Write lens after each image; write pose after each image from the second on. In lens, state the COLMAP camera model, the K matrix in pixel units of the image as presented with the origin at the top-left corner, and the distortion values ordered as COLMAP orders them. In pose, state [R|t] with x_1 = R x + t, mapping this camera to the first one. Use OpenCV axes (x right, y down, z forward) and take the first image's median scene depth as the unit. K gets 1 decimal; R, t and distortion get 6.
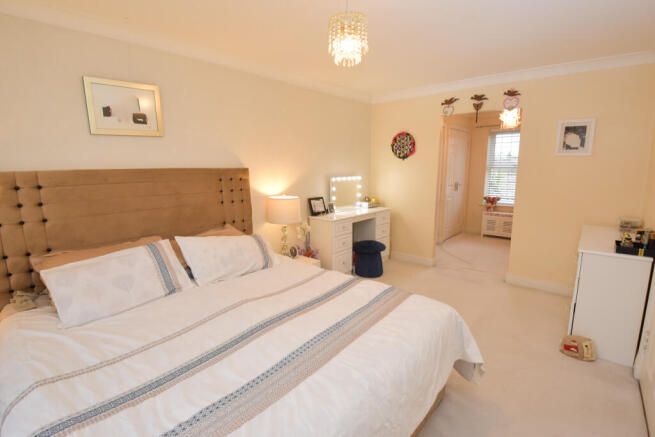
lens RADIAL K [[303.9, 0, 328.5], [0, 303.9, 220.3], [0, 0, 1]] dist [-0.019853, -0.007030]
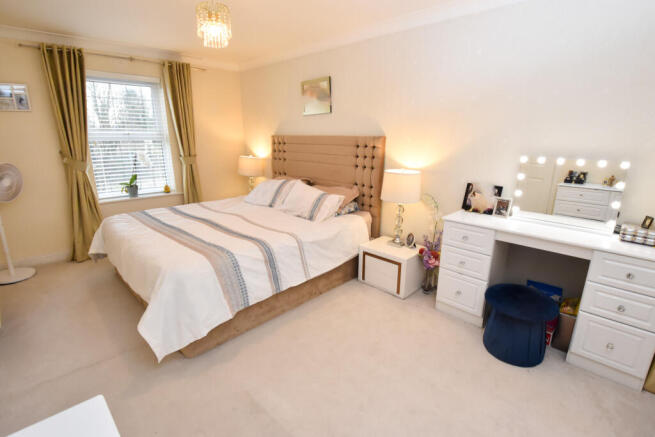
lens RADIAL K [[303.9, 0, 327.7], [0, 303.9, 218.0], [0, 0, 1]] dist [-0.019853, -0.007030]
pose [[-0.045083, 0.265789, -0.962977, 0.801731], [-0.179688, 0.946077, 0.269537, -0.158943], [0.982690, 0.185187, 0.005107, 0.896667]]
